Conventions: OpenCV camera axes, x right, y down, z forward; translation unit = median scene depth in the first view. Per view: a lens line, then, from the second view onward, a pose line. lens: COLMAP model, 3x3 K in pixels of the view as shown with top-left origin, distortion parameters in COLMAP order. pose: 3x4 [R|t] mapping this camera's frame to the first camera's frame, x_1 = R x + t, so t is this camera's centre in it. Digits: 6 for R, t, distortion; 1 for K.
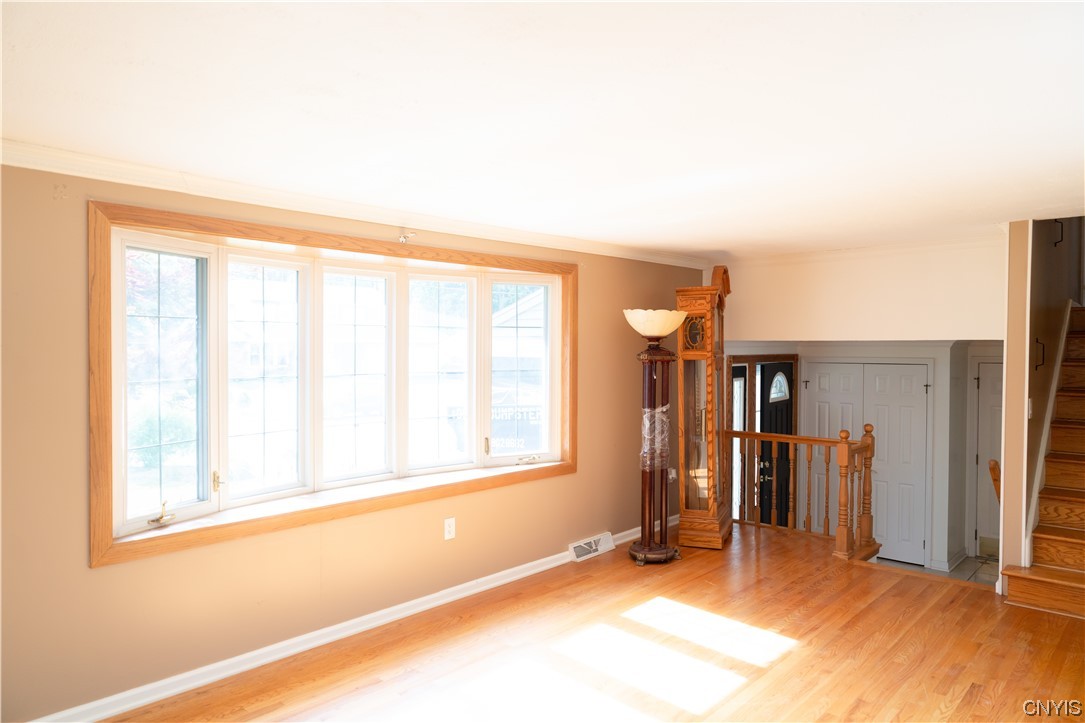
lens RADIAL K [[724.1, 0, 542.5], [0, 724.1, 361.5], [0, 0, 1]] dist [-0.026184, 0.022576]
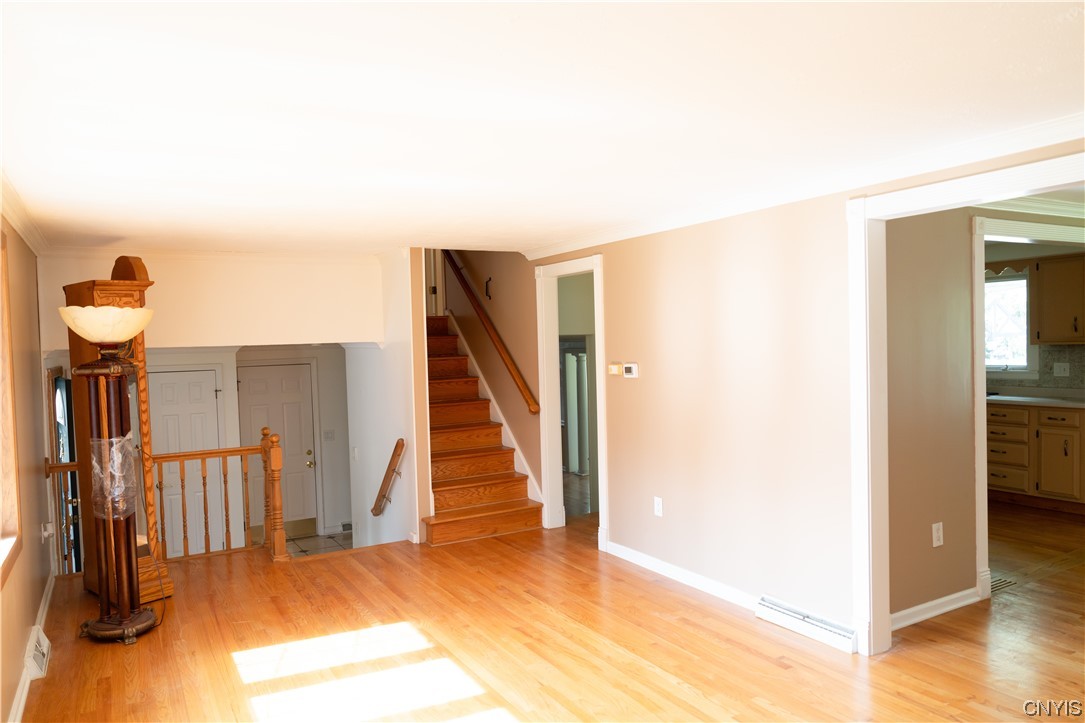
lens RADIAL K [[745.9, 0, 539.3], [0, 745.9, 373.6], [0, 0, 1]] dist [-0.002746, 0.000743]
pose [[0.311575, -0.049782, 0.948917, -0.527794], [0.050766, 0.998073, 0.035692, -0.008676], [-0.948864, 0.037052, 0.313502, 0.382880]]
